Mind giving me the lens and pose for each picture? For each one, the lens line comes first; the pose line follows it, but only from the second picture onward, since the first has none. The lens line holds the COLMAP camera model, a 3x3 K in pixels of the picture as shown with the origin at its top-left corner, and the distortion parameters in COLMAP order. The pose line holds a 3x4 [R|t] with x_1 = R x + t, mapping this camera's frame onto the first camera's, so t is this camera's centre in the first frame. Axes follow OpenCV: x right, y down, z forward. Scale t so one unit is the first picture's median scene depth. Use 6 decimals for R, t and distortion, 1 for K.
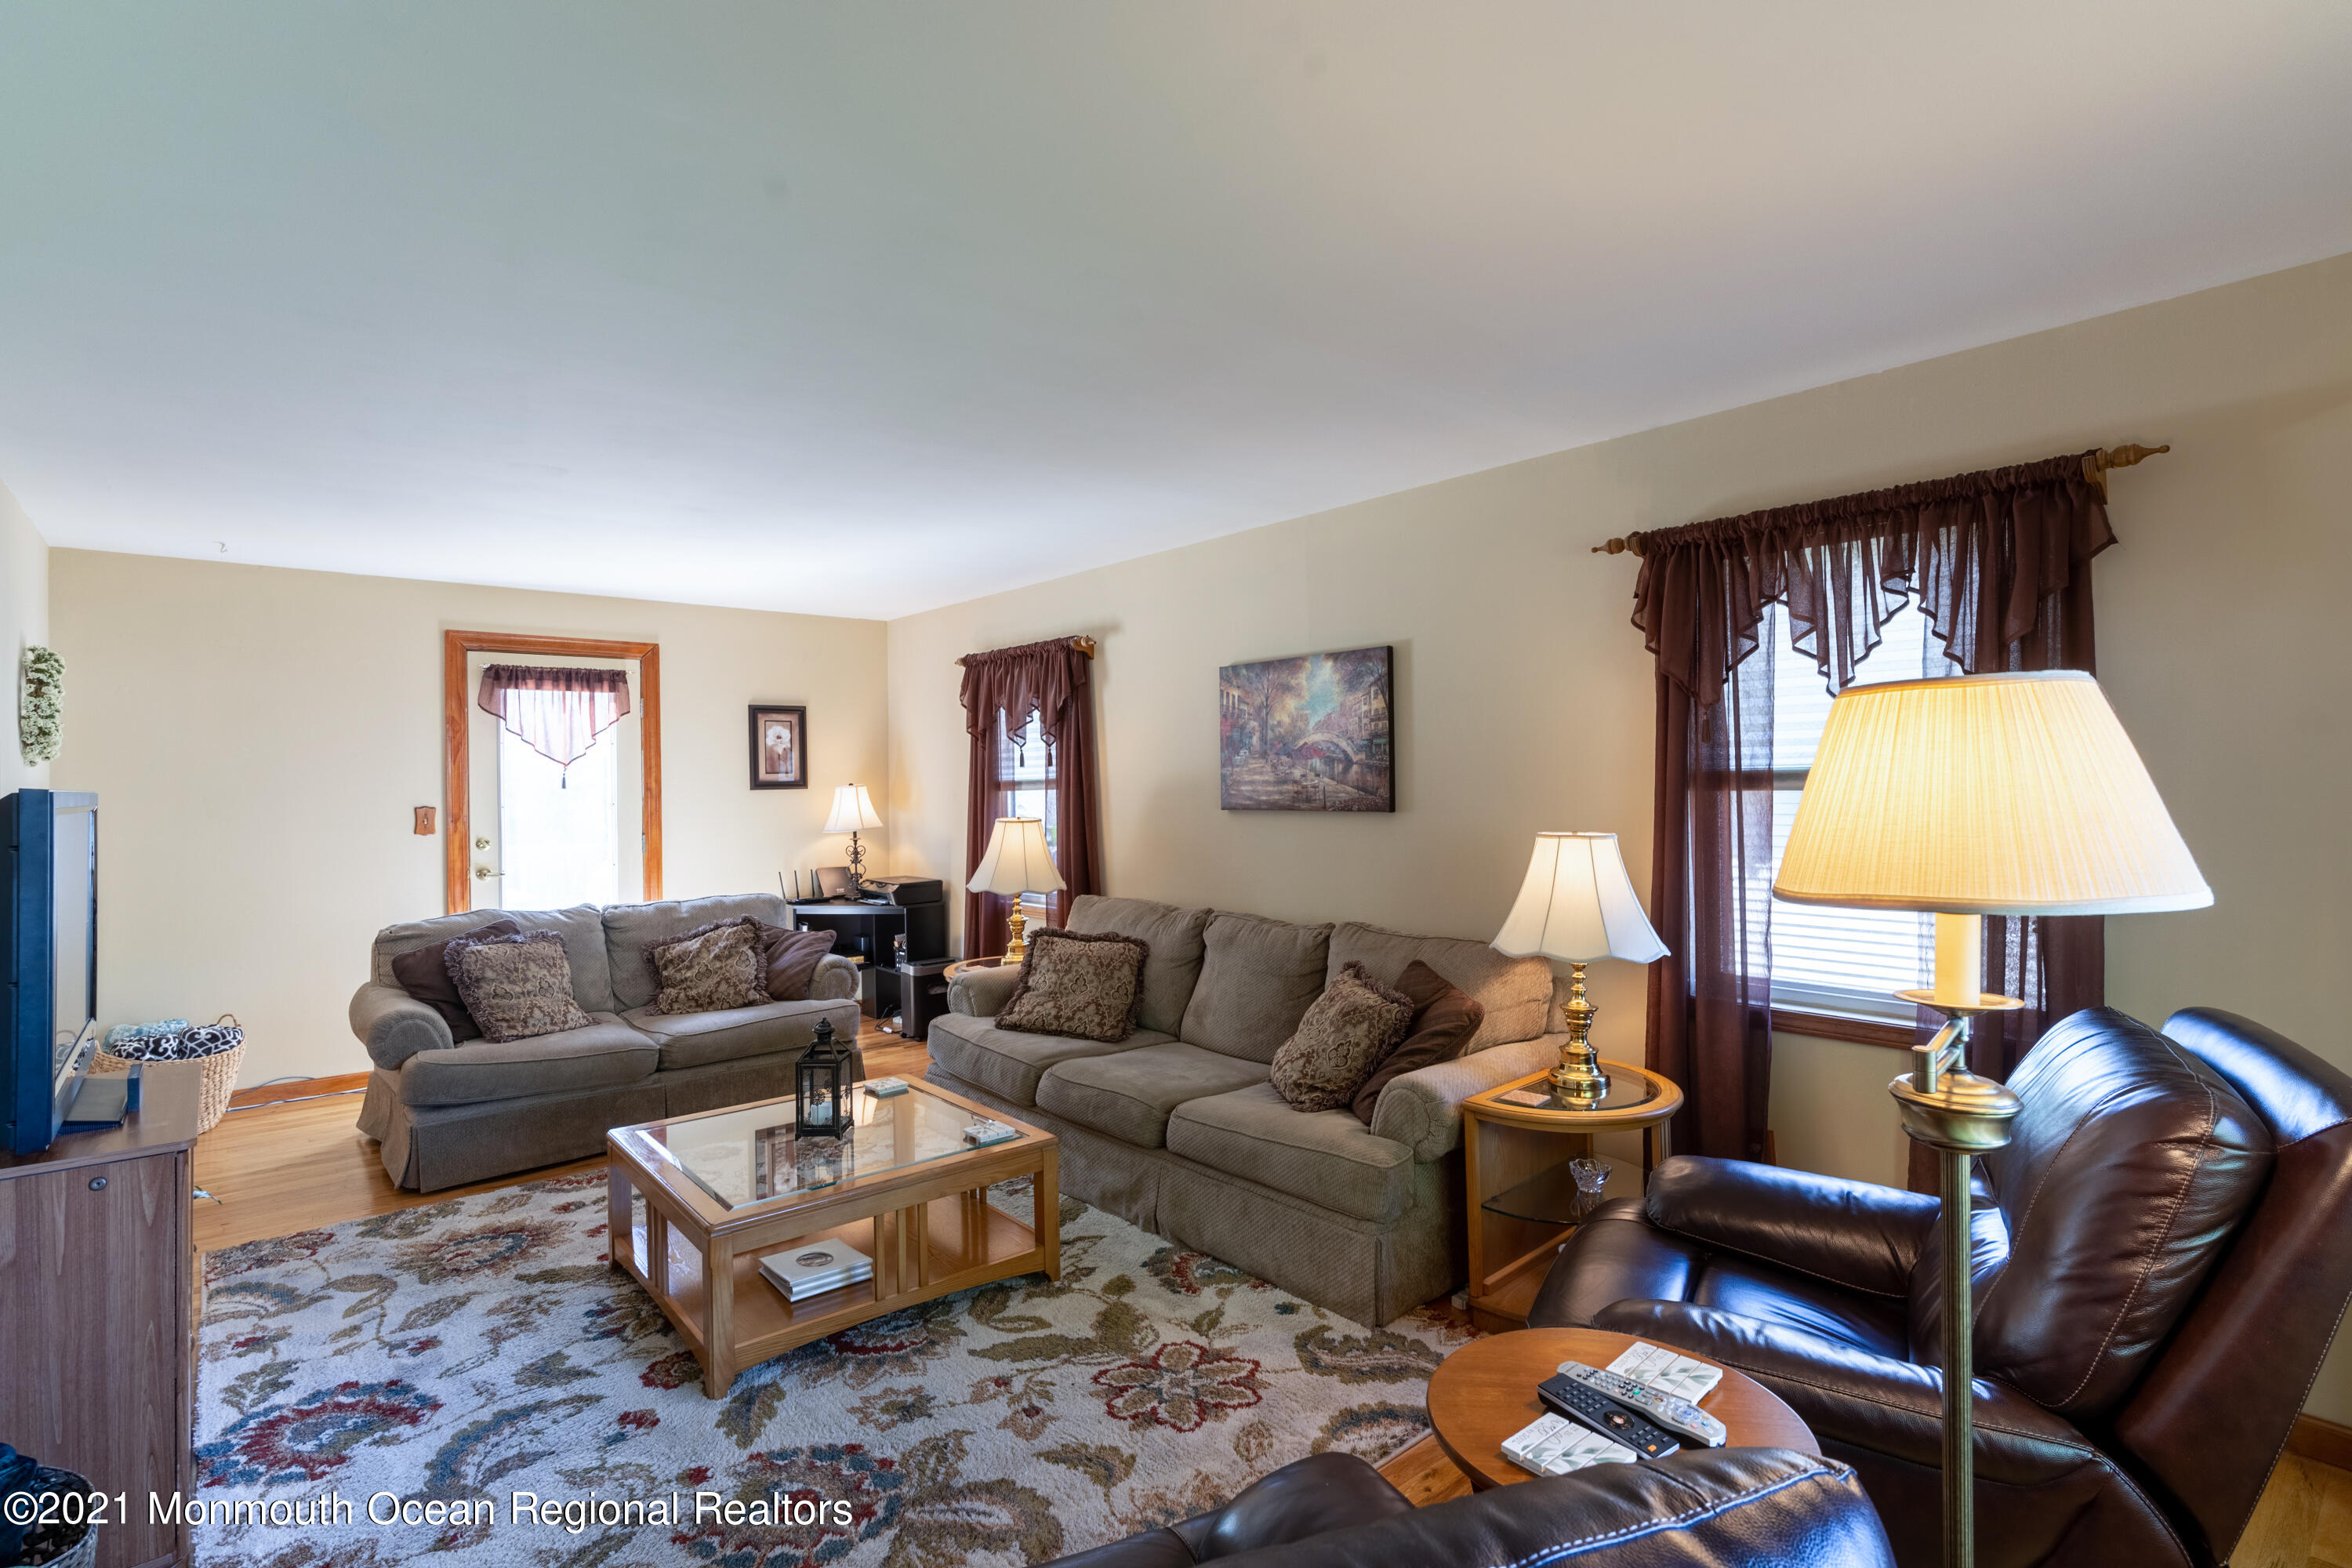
lens RADIAL K [[1146.1, 0, 1176.0], [0, 1146.1, 784.0], [0, 0, 1]] dist [0.014565, 0.000324]
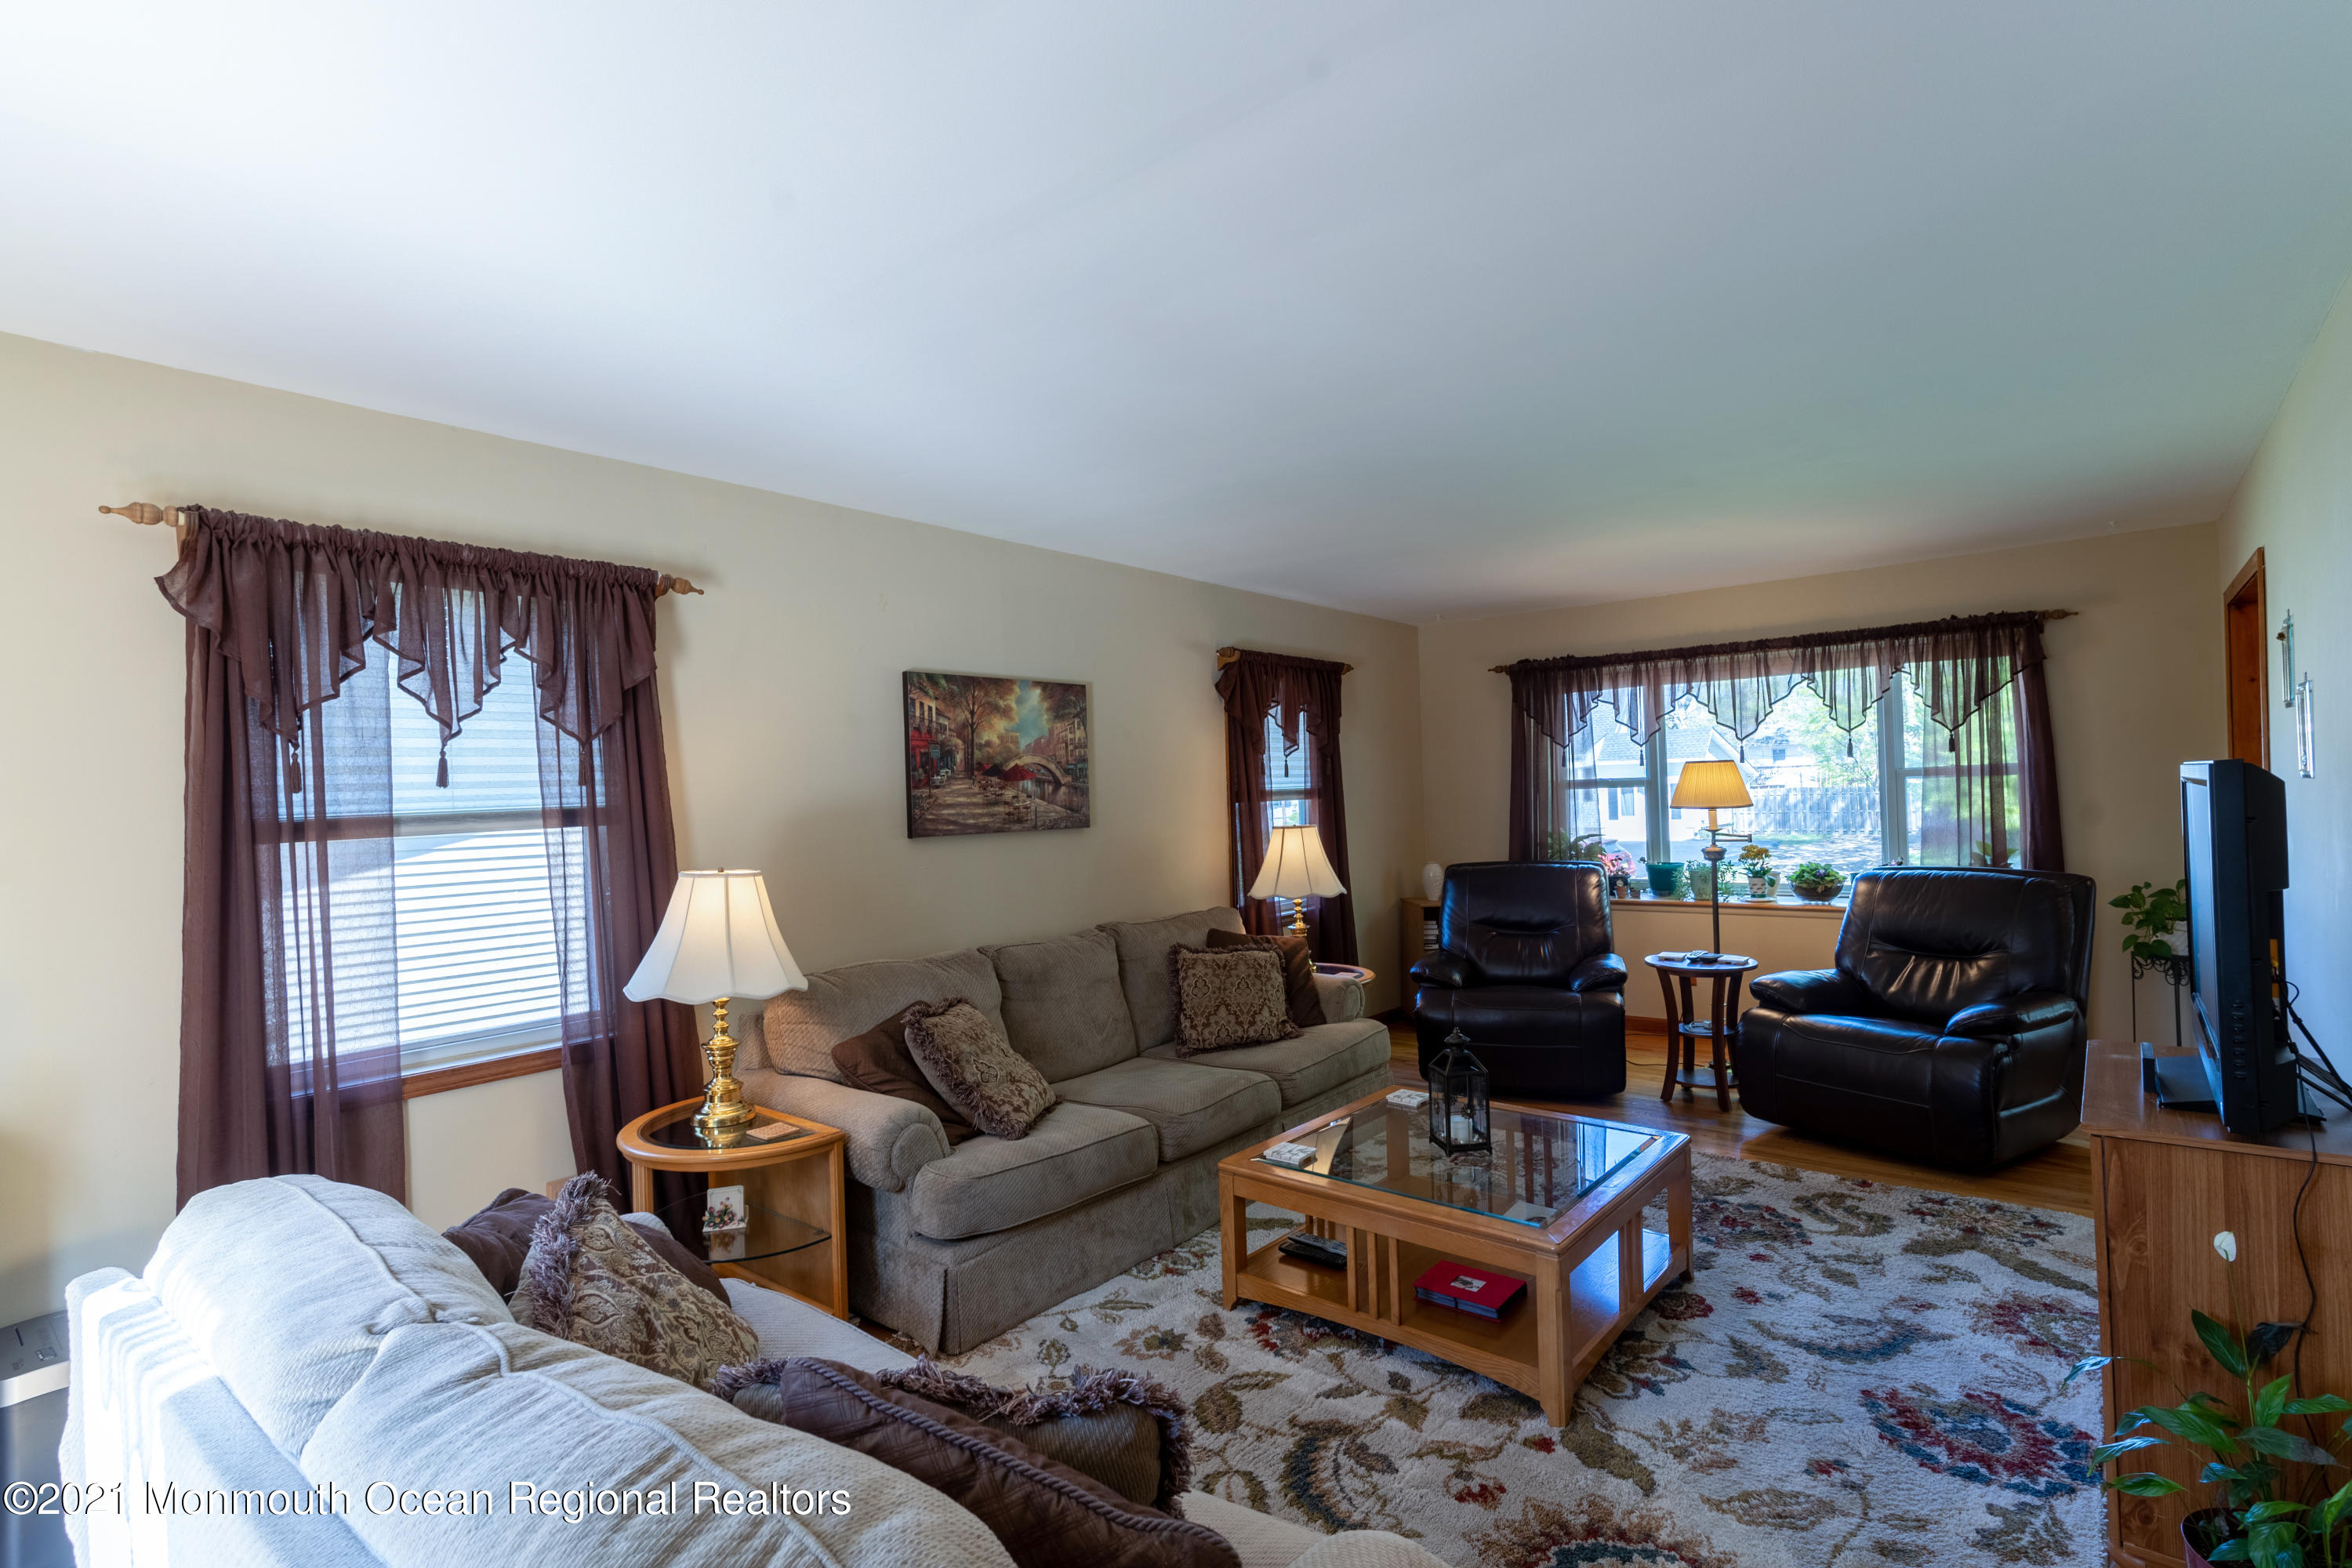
lens RADIAL K [[1130.2, 0, 1165.1], [0, 1130.2, 798.6], [0, 0, 1]] dist [0.000074, -0.000091]
pose [[-0.180641, 0.014903, 0.983436, -0.929601], [0.037519, 0.999262, -0.008251, 0.007696], [-0.982833, 0.035407, -0.181067, 1.090925]]
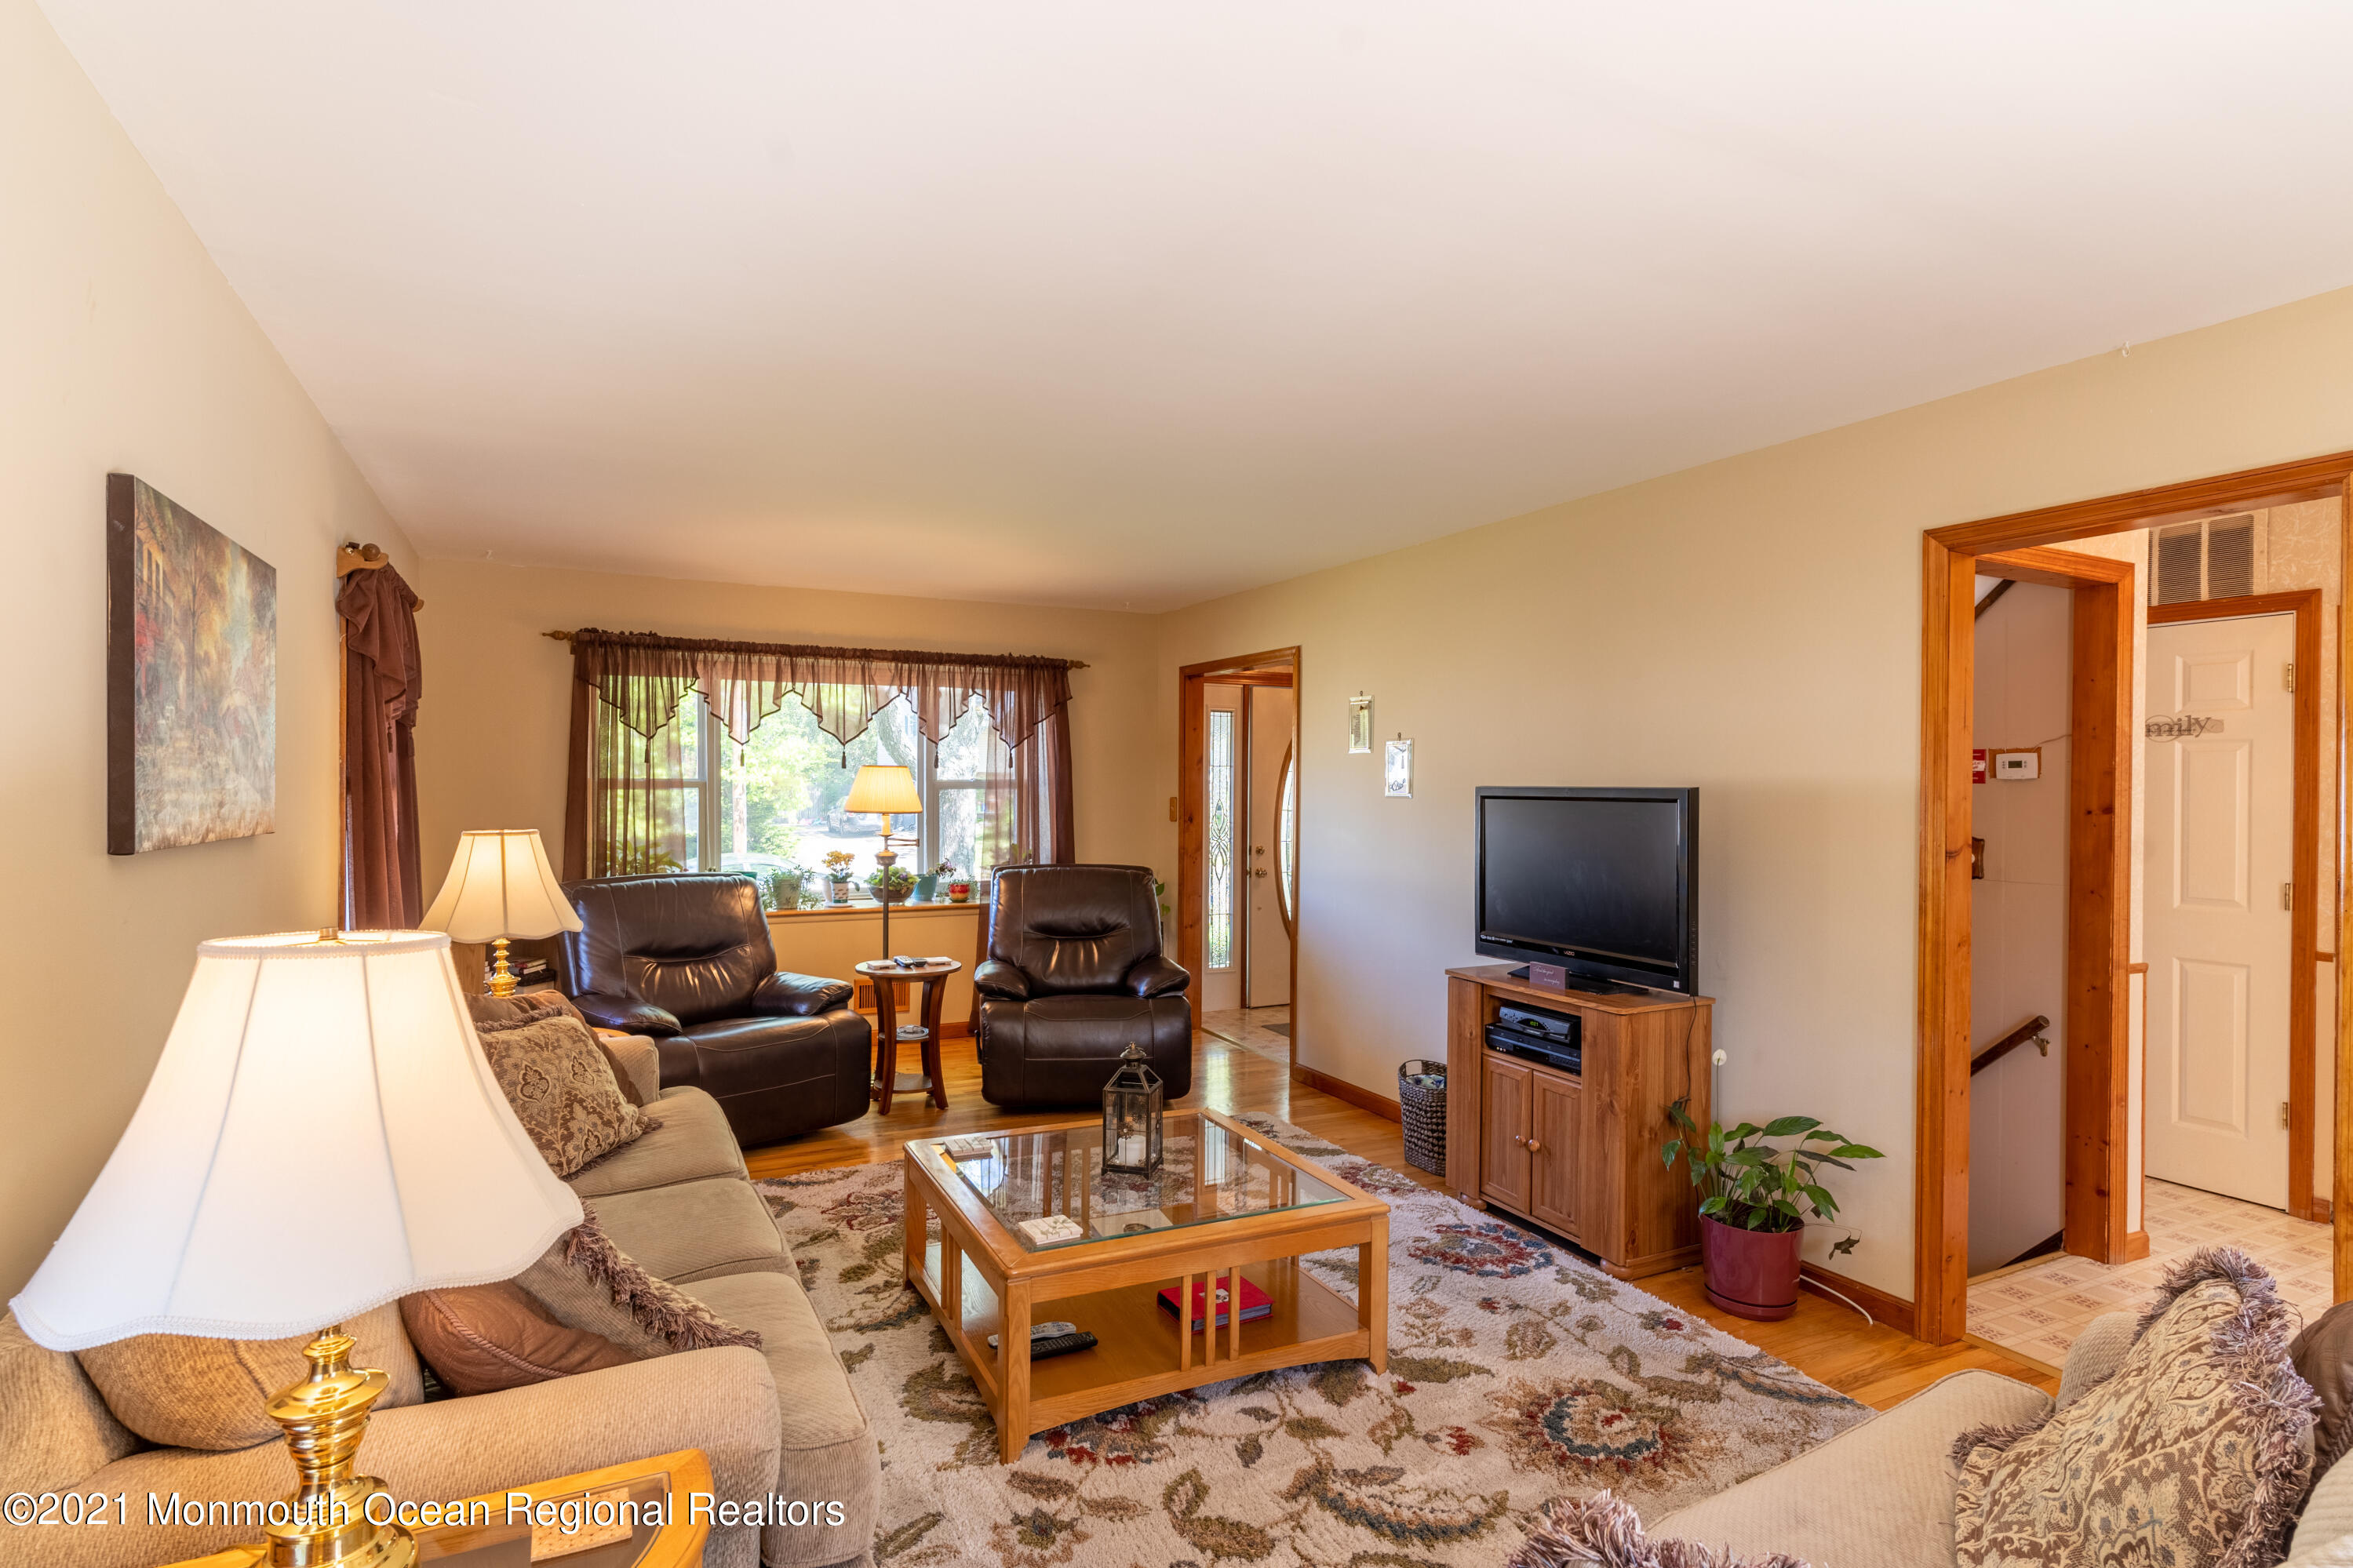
lens RADIAL K [[1192.8, 0, 1188.8], [0, 1192.8, 792.0], [0, 0, 1]] dist [0.000477, 0.000184]
pose [[-0.974255, 0.005324, 0.225387, -0.435355], [0.006941, 0.999956, 0.006382, 0.001291], [-0.225343, 0.007783, -0.974248, 1.476523]]
